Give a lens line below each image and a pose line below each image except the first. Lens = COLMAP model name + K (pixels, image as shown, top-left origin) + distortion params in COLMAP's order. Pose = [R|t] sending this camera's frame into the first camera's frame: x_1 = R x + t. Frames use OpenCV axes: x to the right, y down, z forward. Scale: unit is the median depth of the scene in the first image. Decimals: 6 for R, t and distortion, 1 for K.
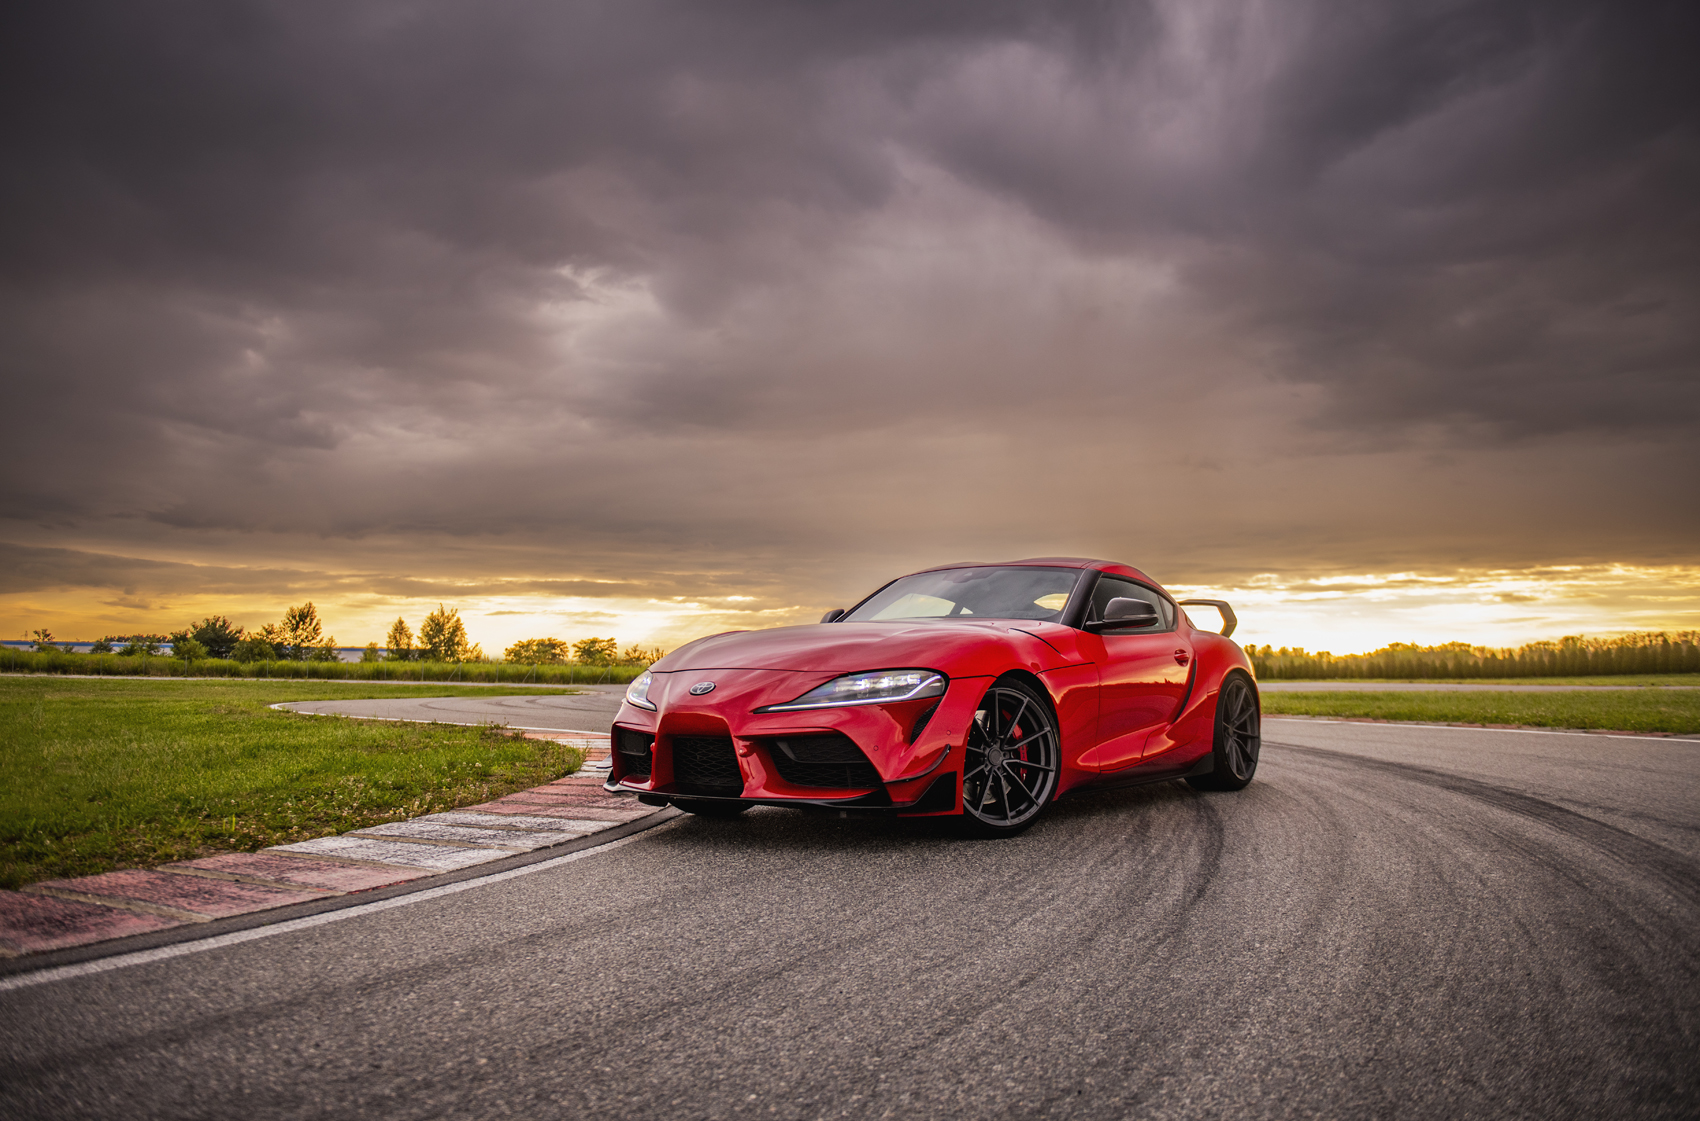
lens RADIAL K [[1326.2, 0, 851.2], [0, 1326.2, 543.3], [0, 0, 1]] dist [0.030019, -0.022221]
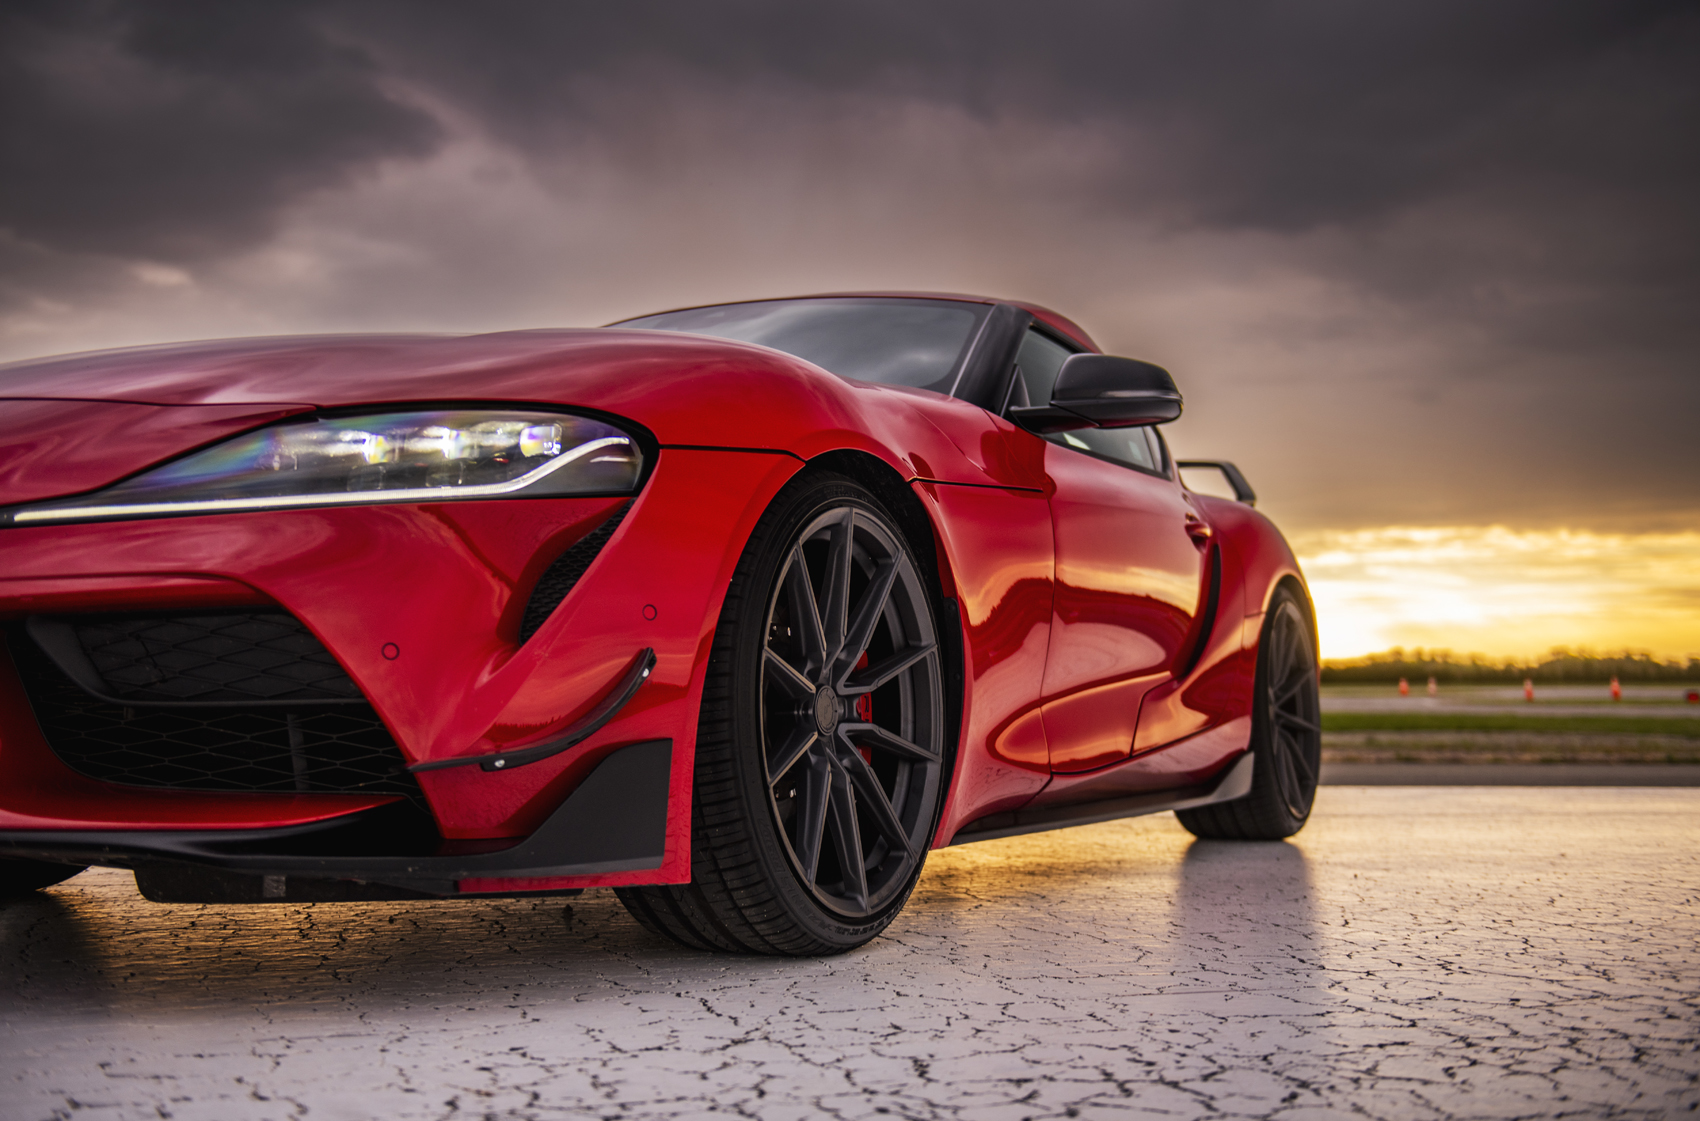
lens RADIAL K [[1900.6, 0, 880.9], [0, 1900.6, 544.0], [0, 0, 1]] dist [0.020940, 0.000000]
pose [[0.983108, 0.028949, 0.180723, 0.045210], [-0.030784, 0.999499, 0.007358, 0.118534], [-0.180420, -0.012797, 0.983506, 0.549740]]
